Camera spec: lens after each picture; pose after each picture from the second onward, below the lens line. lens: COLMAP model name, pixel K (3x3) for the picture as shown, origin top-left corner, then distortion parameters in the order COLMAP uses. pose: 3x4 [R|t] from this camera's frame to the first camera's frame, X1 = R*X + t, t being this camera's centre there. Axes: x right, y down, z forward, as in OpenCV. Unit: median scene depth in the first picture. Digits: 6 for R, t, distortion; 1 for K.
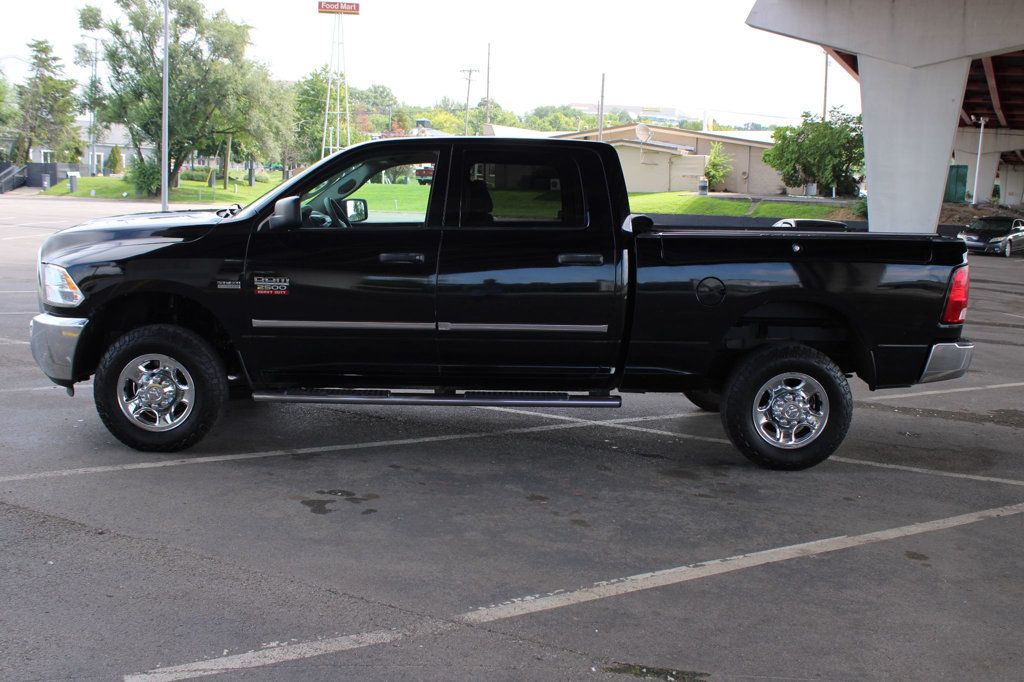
lens RADIAL K [[1038.9, 0, 512.0], [0, 1038.9, 341.0], [0, 0, 1]] dist [-0.134951, 0.168420]
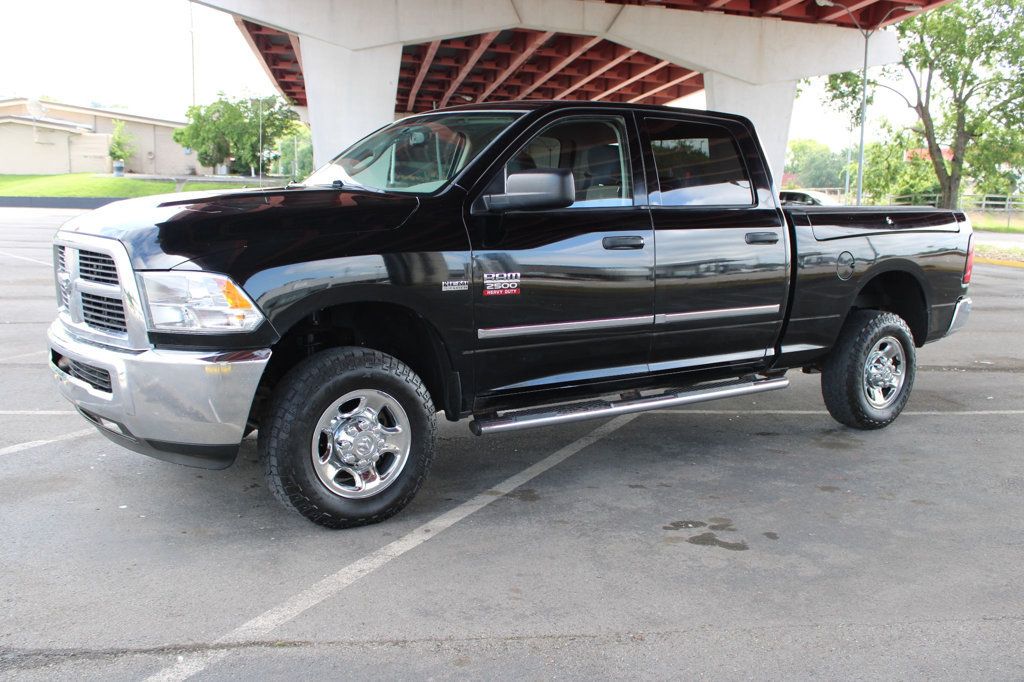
lens RADIAL K [[1038.9, 0, 512.0], [0, 1038.9, 341.0], [0, 0, 1]] dist [-0.134951, 0.168420]
pose [[0.820686, -0.089764, 0.564284, -0.090721], [0.079098, 0.995922, 0.043389, -0.005931], [-0.565878, 0.009025, 0.824439, 0.047677]]
